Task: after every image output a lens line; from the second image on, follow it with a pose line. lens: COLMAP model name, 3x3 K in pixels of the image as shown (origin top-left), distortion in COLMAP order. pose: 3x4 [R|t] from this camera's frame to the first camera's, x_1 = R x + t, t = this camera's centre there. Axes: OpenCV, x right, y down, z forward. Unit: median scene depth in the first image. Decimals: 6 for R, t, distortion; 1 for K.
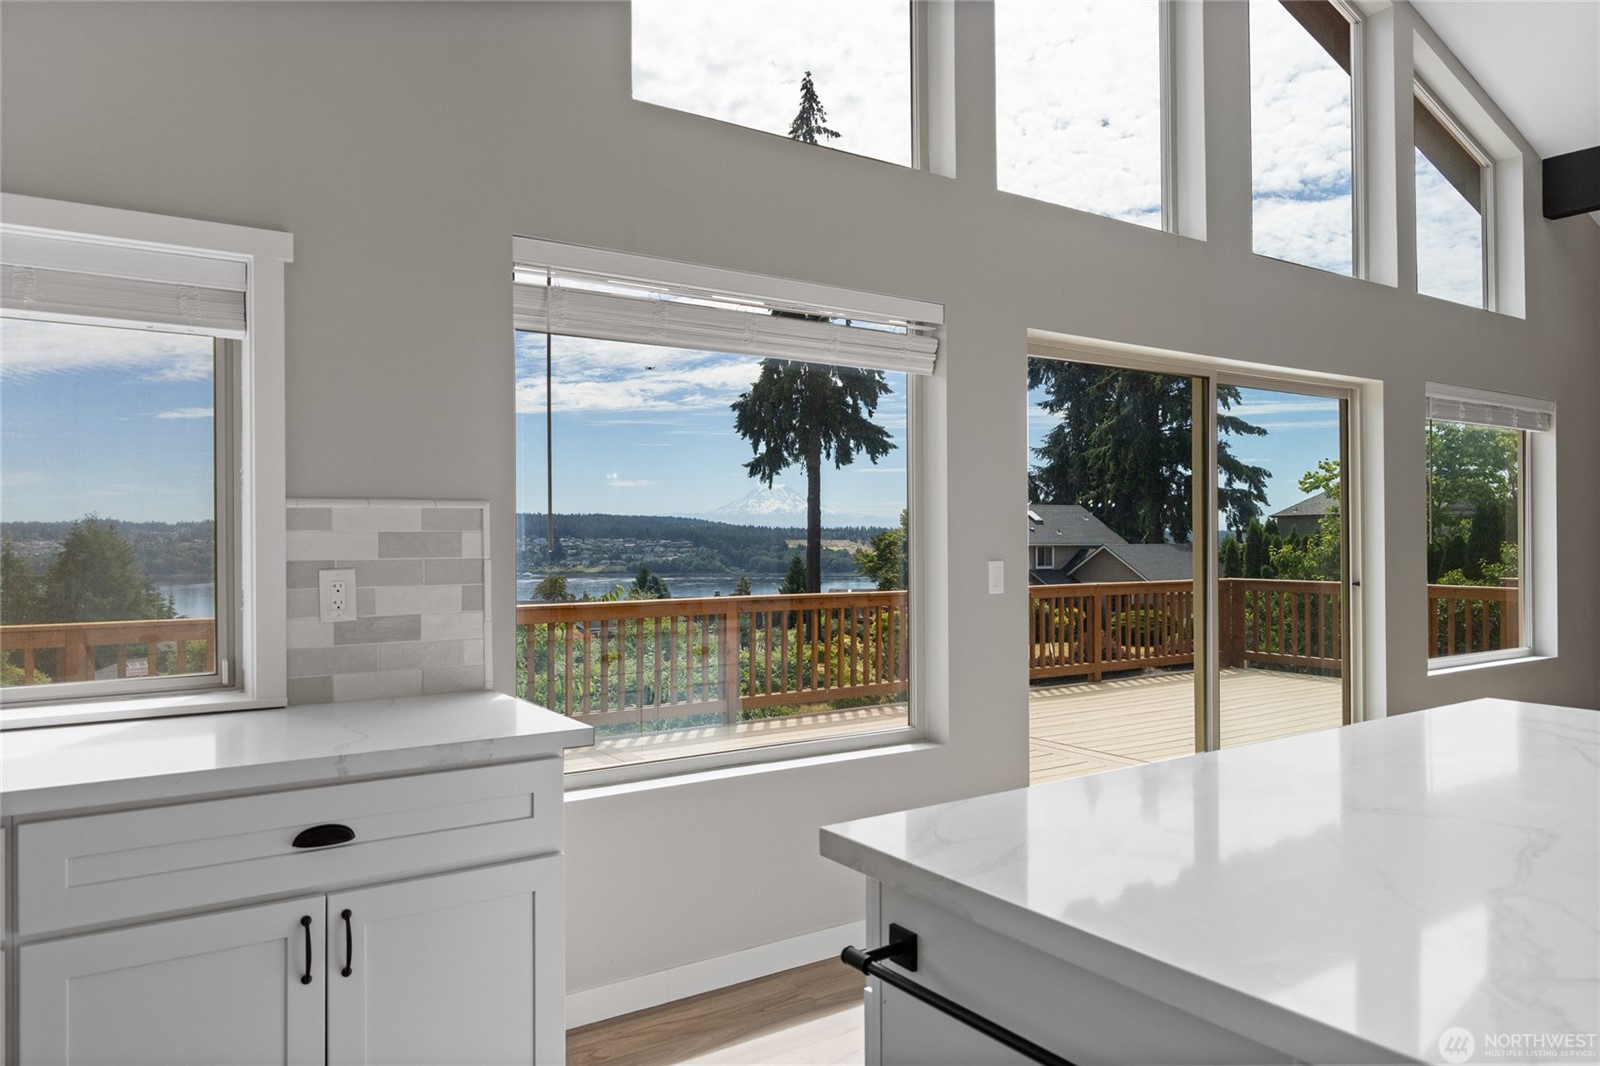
lens RADIAL K [[1081.0, 0, 803.0], [0, 1081.0, 537.1], [0, 0, 1]] dist [0.002187, -0.001736]
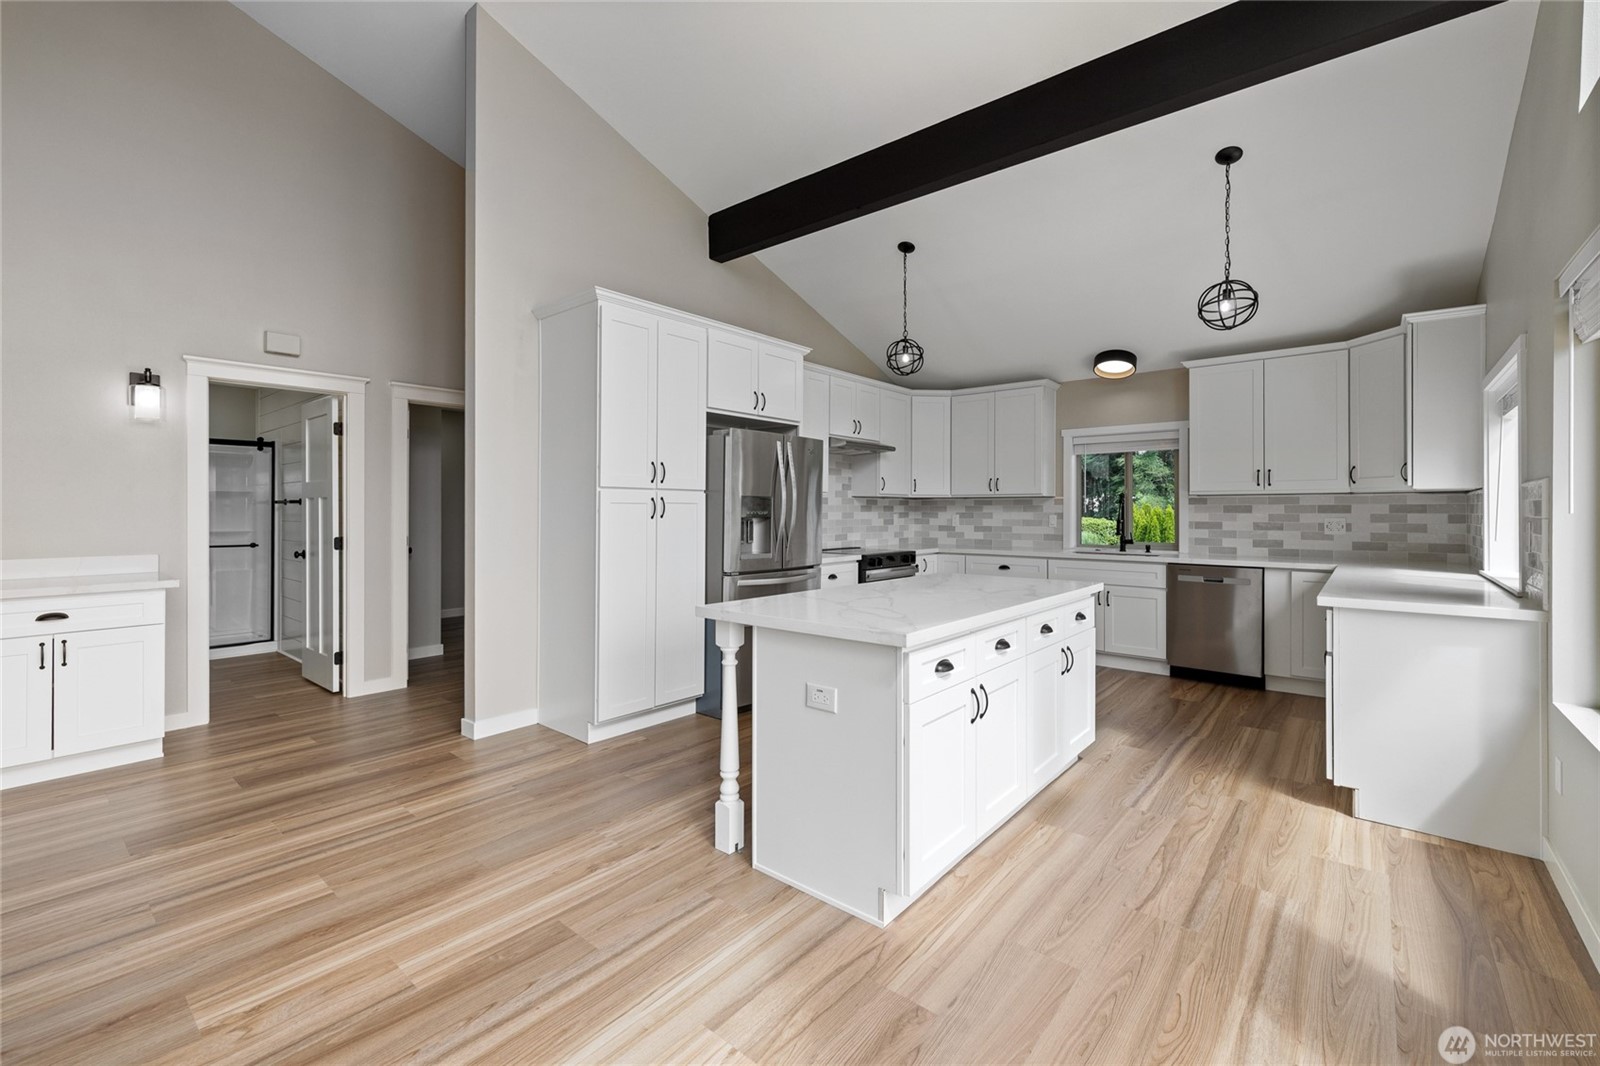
lens RADIAL K [[674.4, 0, 802.0], [0, 674.4, 509.2], [0, 0, 1]] dist [0.000887, 0.001226]
pose [[-0.962627, 0.003308, -0.270812, 0.168163], [0.003419, 0.999994, 0.000063, 0.000917], [0.270810, -0.000865, -0.962632, 0.301168]]
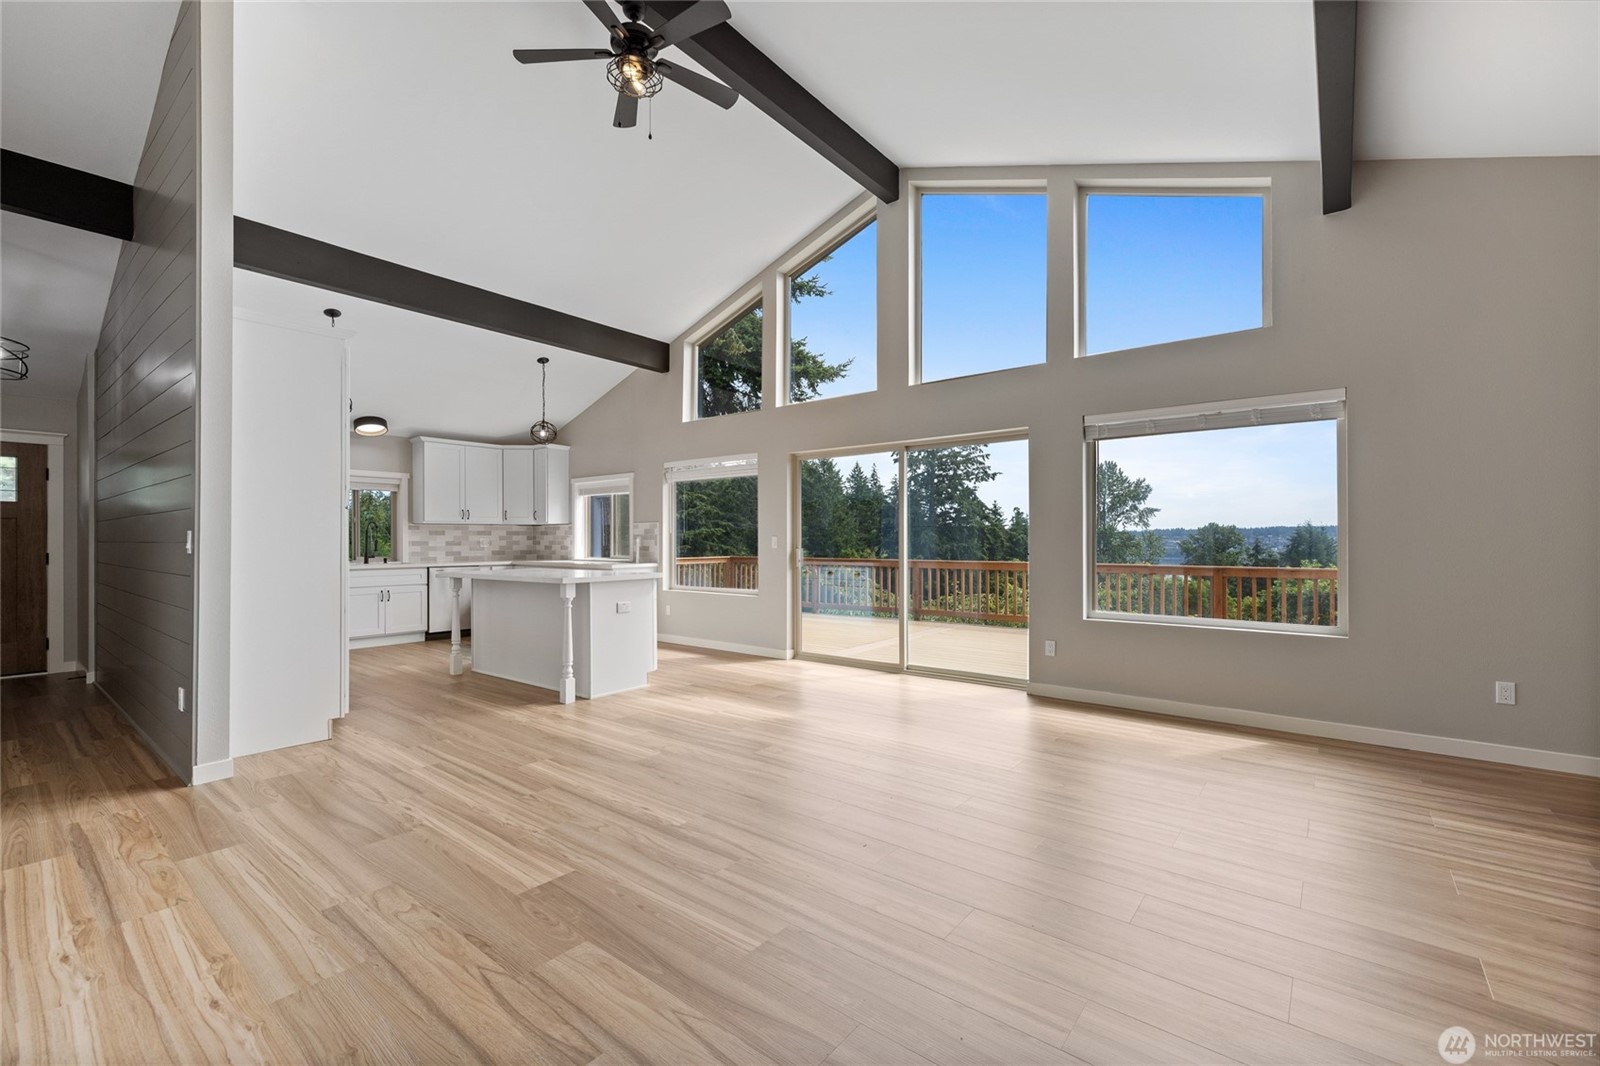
lens RADIAL K [[674.4, 0, 796.1], [0, 674.4, 538.1], [0, 0, 1]] dist [0.000887, 0.001226]
pose [[0.290522, 0.000728, -0.956868, 0.498533], [0.001957, 0.999997, 0.001355, 0.006193], [0.956866, -0.002266, 0.290520, 0.137996]]
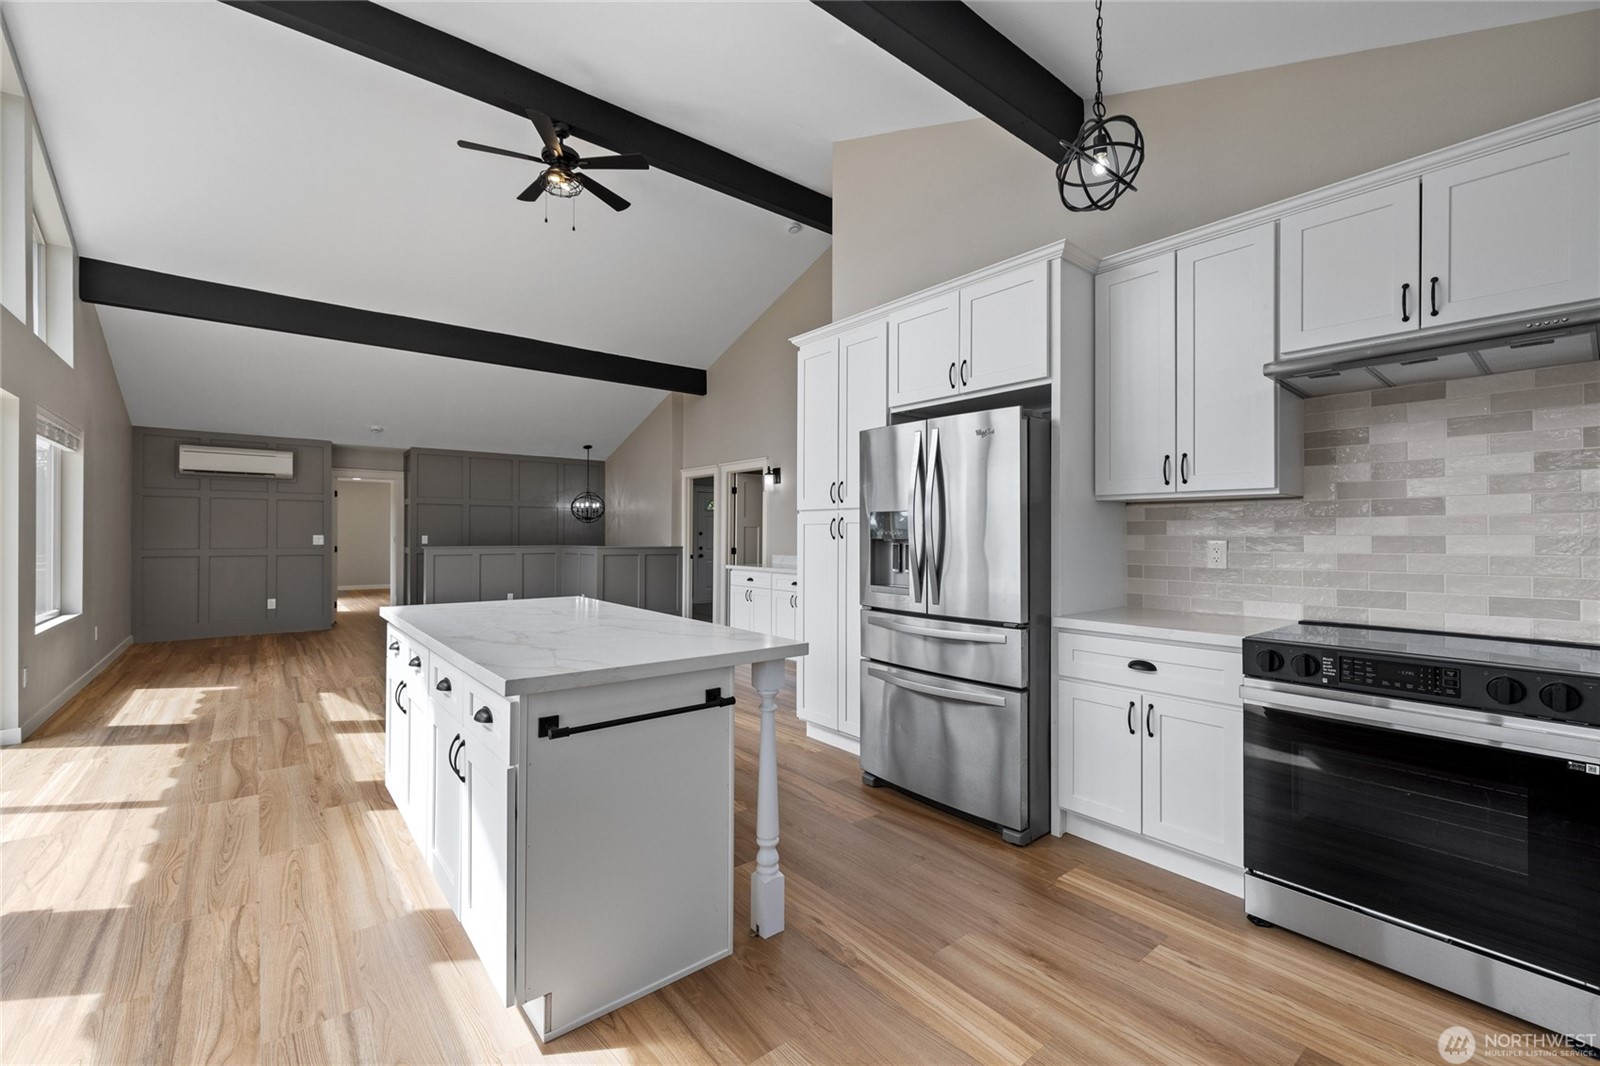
lens RADIAL K [[674.4, 0, 804.4], [0, 674.4, 528.8], [0, 0, 1]] dist [0.000887, 0.001226]
pose [[-0.086918, 0.015026, 0.996102, -0.110461], [-0.004139, 0.999872, -0.015444, 0.004459], [-0.996207, -0.005465, -0.086844, 0.063088]]
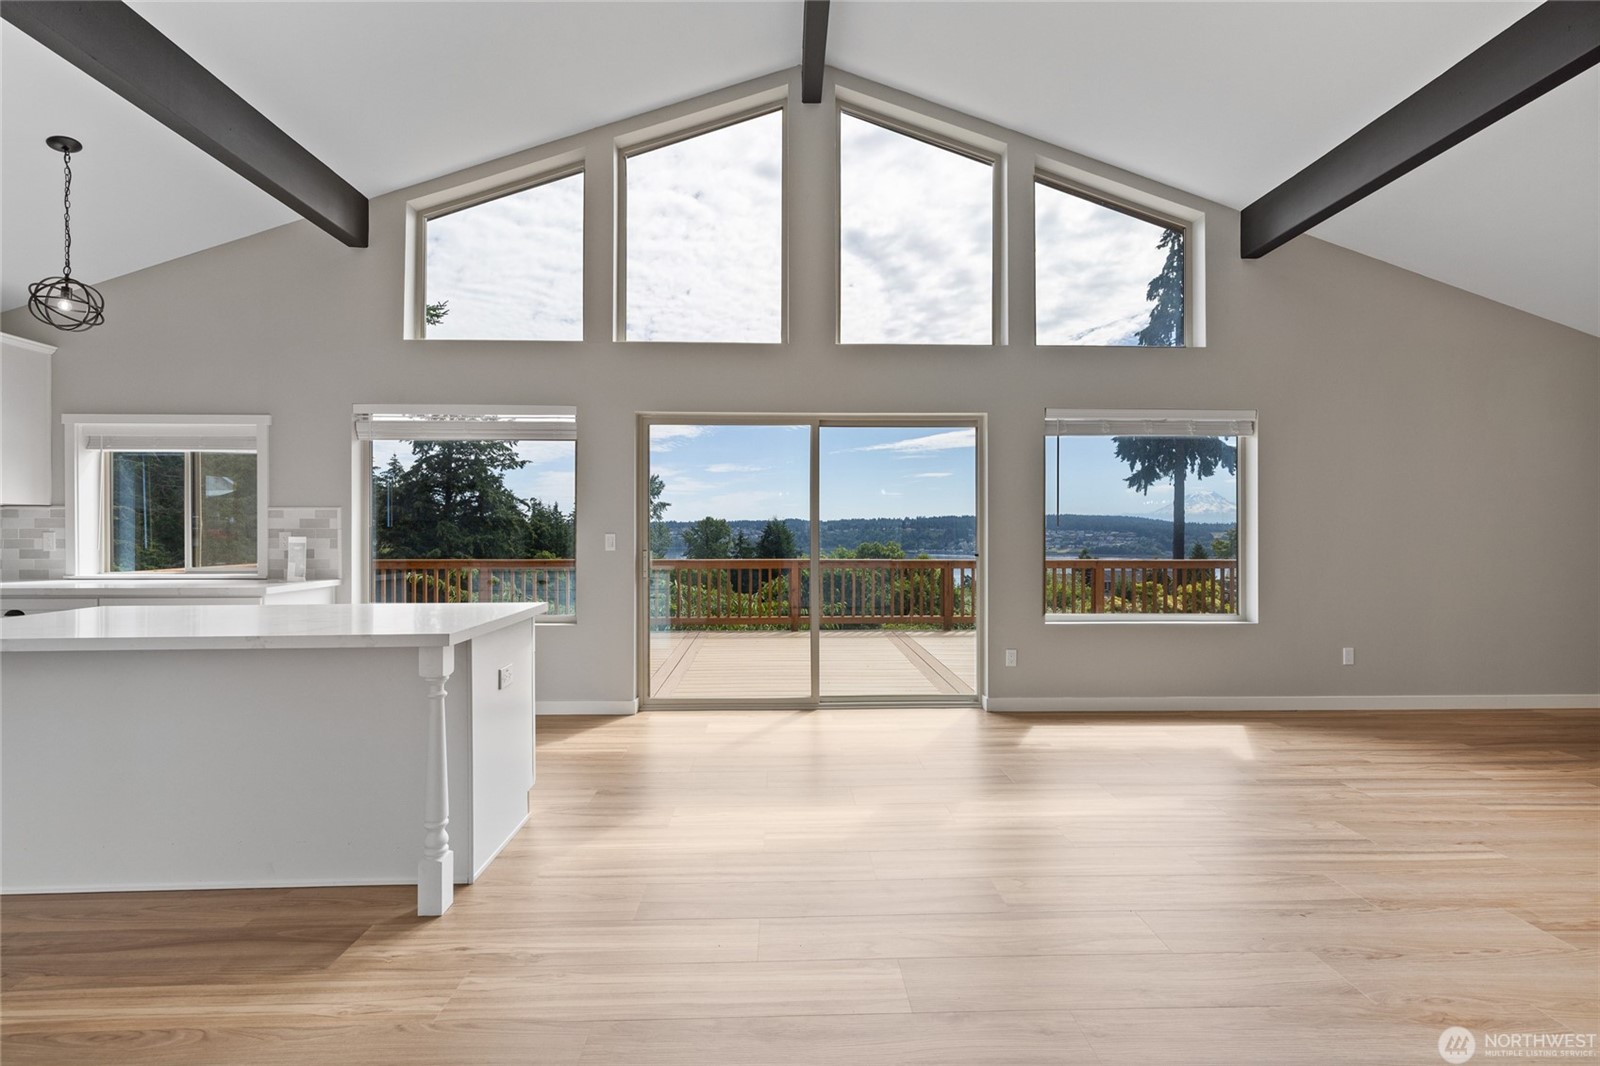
lens RADIAL K [[674.4, 0, 800.2], [0, 674.4, 532.1], [0, 0, 1]] dist [0.000887, 0.001226]
pose [[0.842084, 0.005508, -0.539318, 0.290757], [-0.003377, 0.999982, 0.004939, 0.003018], [0.539335, -0.002338, 0.842088, 0.042395]]
